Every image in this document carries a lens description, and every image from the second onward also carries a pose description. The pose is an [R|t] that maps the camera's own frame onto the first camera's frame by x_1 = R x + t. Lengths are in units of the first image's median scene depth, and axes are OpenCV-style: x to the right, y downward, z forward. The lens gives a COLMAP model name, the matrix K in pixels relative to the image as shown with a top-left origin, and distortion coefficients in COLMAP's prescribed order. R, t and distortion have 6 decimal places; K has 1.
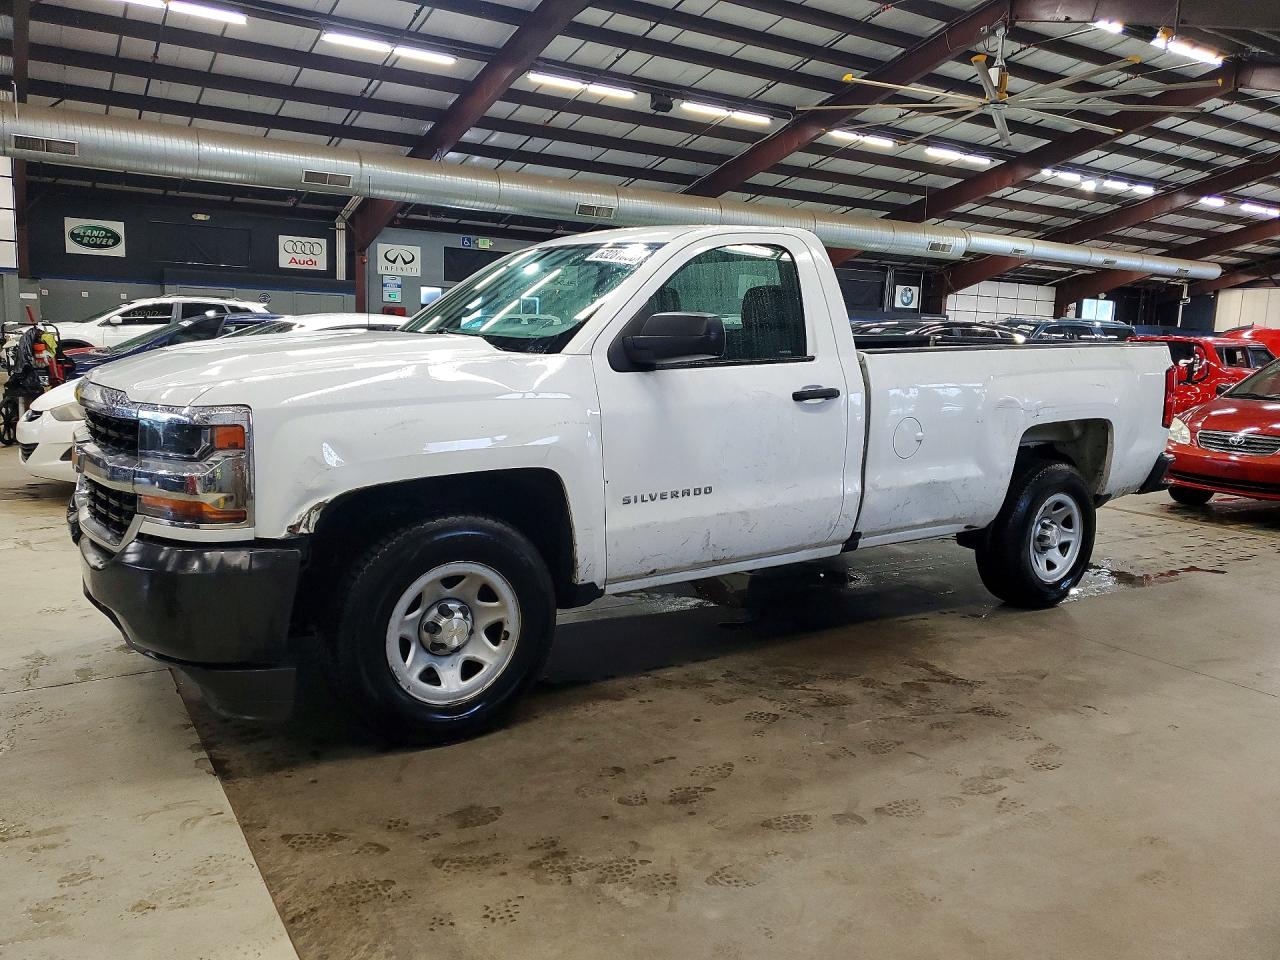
lens RADIAL K [[982.0, 0, 644.8], [0, 982.0, 458.5], [0, 0, 1]] dist [0.010686, 0.000348]
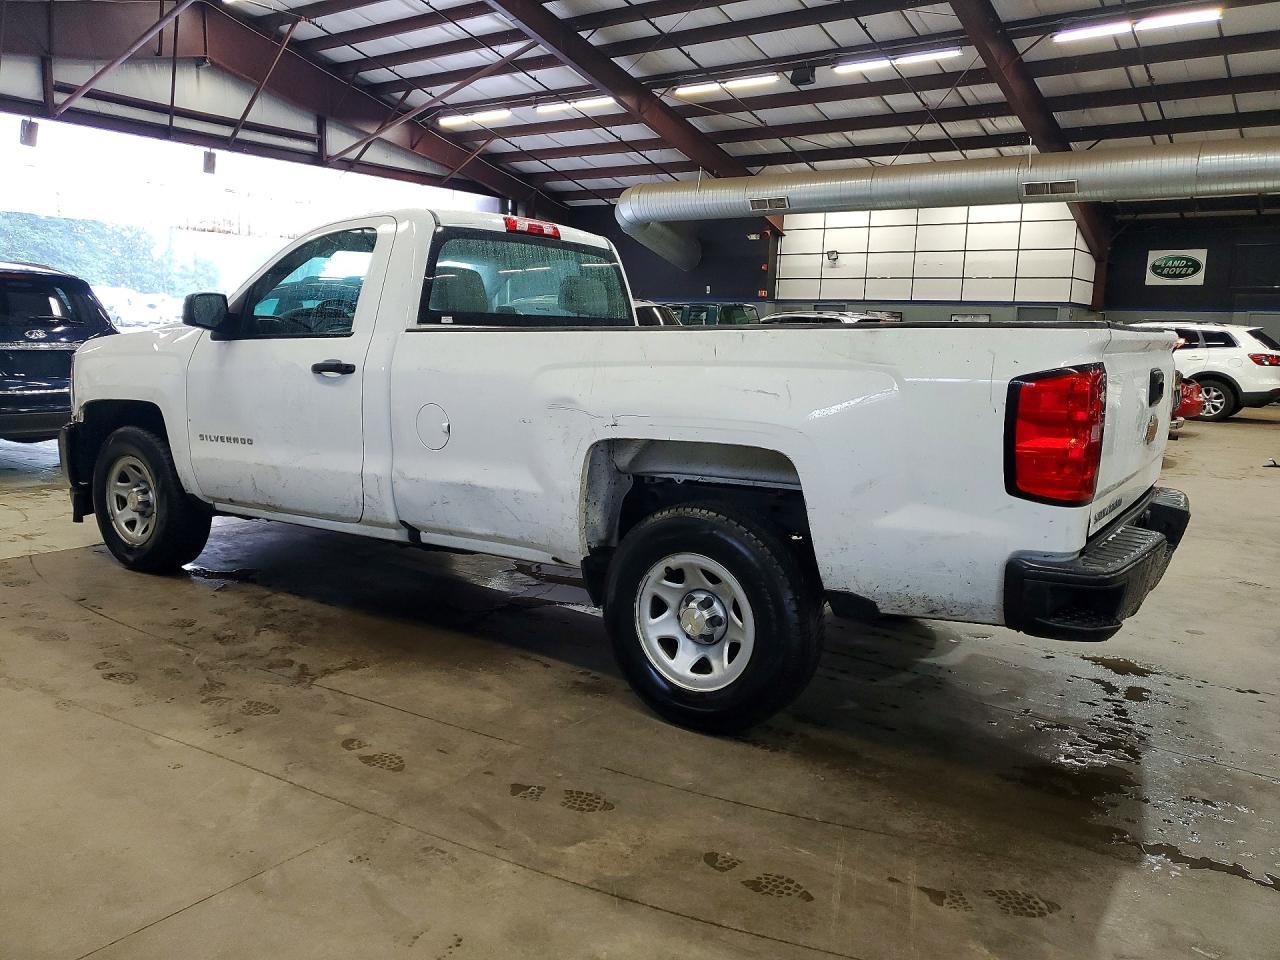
lens RADIAL K [[985.5, 0, 639.3], [0, 985.5, 478.2], [0, 0, 1]] dist [-0.003900, 0.019138]
pose [[0.369720, 0.116567, -0.921802, 1.239675], [-0.134787, 0.988333, 0.070919, -0.066884], [0.919315, 0.098027, 0.381119, 0.895580]]
